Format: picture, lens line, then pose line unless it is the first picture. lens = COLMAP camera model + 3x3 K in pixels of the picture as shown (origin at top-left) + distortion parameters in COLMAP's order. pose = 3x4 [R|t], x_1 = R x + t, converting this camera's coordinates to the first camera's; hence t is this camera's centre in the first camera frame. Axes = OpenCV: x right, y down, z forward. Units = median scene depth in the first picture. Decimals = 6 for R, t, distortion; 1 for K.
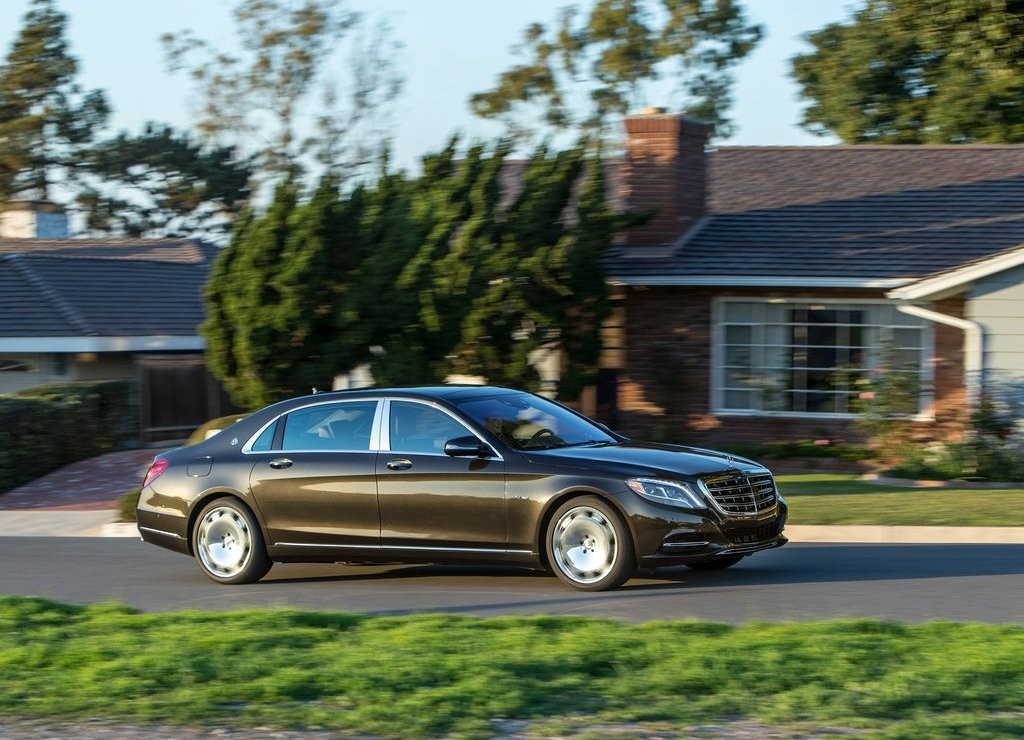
lens RADIAL K [[5137.5, 0, 512.0], [0, 5137.5, 370.0], [0, 0, 1]] dist [0.269706, -19.033268]
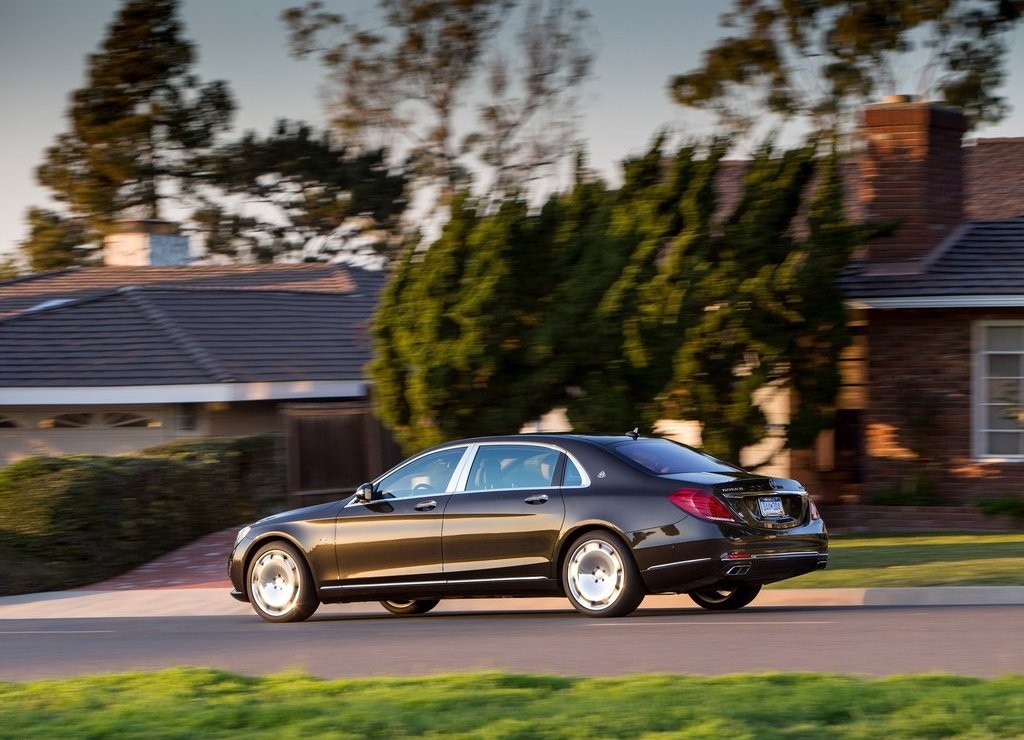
lens RADIAL K [[5137.5, 0, 512.0], [0, 5137.5, 370.0], [0, 0, 1]] dist [0.269706, -19.033268]
pose [[0.998863, -0.018417, -0.043982, 0.001001], [0.018206, 0.999821, -0.005199, -0.003465], [0.044070, 0.004392, 0.999019, 0.170822]]
